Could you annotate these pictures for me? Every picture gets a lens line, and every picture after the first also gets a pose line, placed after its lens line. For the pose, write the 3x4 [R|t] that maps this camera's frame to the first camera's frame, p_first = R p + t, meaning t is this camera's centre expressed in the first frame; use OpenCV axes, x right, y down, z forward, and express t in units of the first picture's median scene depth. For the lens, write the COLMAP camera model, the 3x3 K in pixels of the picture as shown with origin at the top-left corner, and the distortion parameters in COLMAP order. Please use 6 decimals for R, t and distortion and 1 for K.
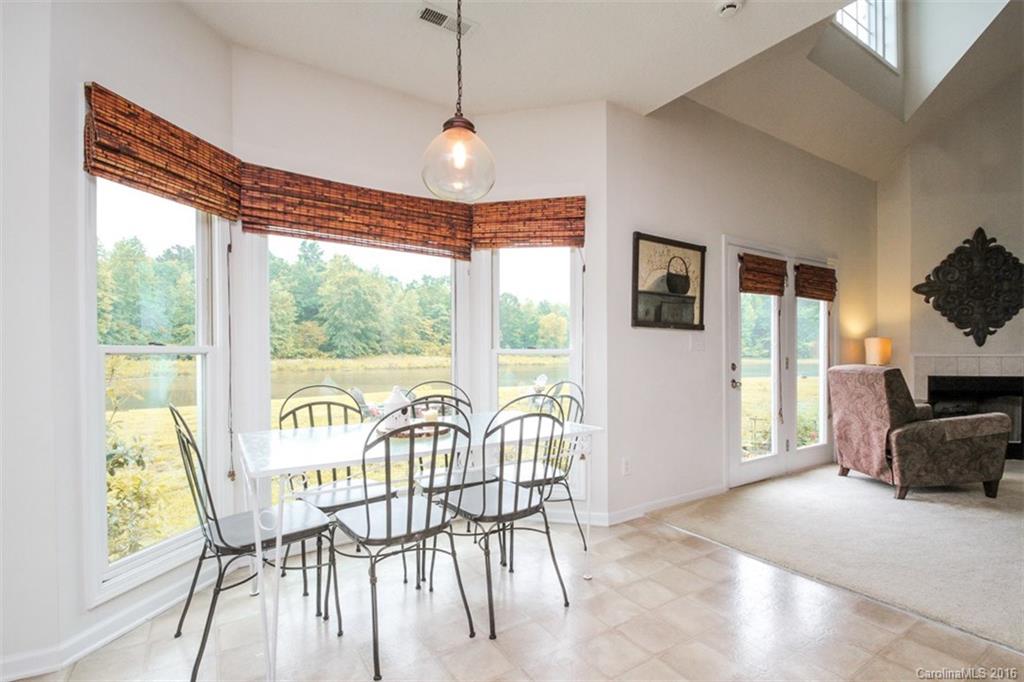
lens RADIAL K [[490.4, 0, 510.6], [0, 490.4, 343.3], [0, 0, 1]] dist [-0.029500, -0.000973]
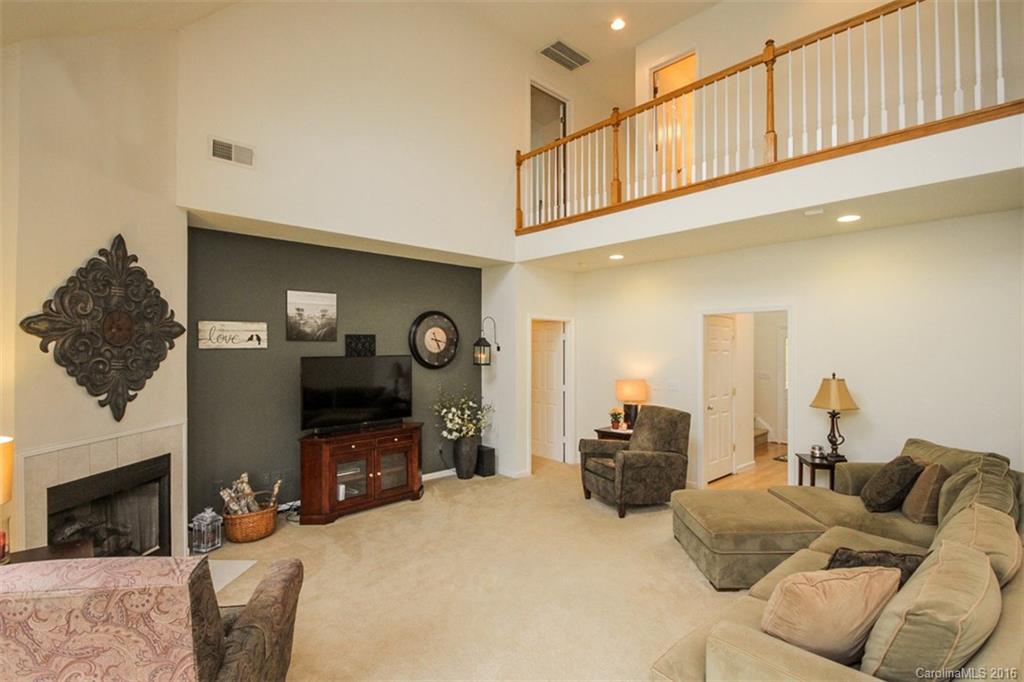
lens RADIAL K [[490.4, 0, 511.3], [0, 490.4, 342.7], [0, 0, 1]] dist [-0.029500, -0.000973]
pose [[-0.183686, 0.014382, 0.982880, 0.256460], [-0.000585, 0.999891, -0.014740, -0.088676], [-0.982985, -0.003283, -0.183657, 0.598122]]
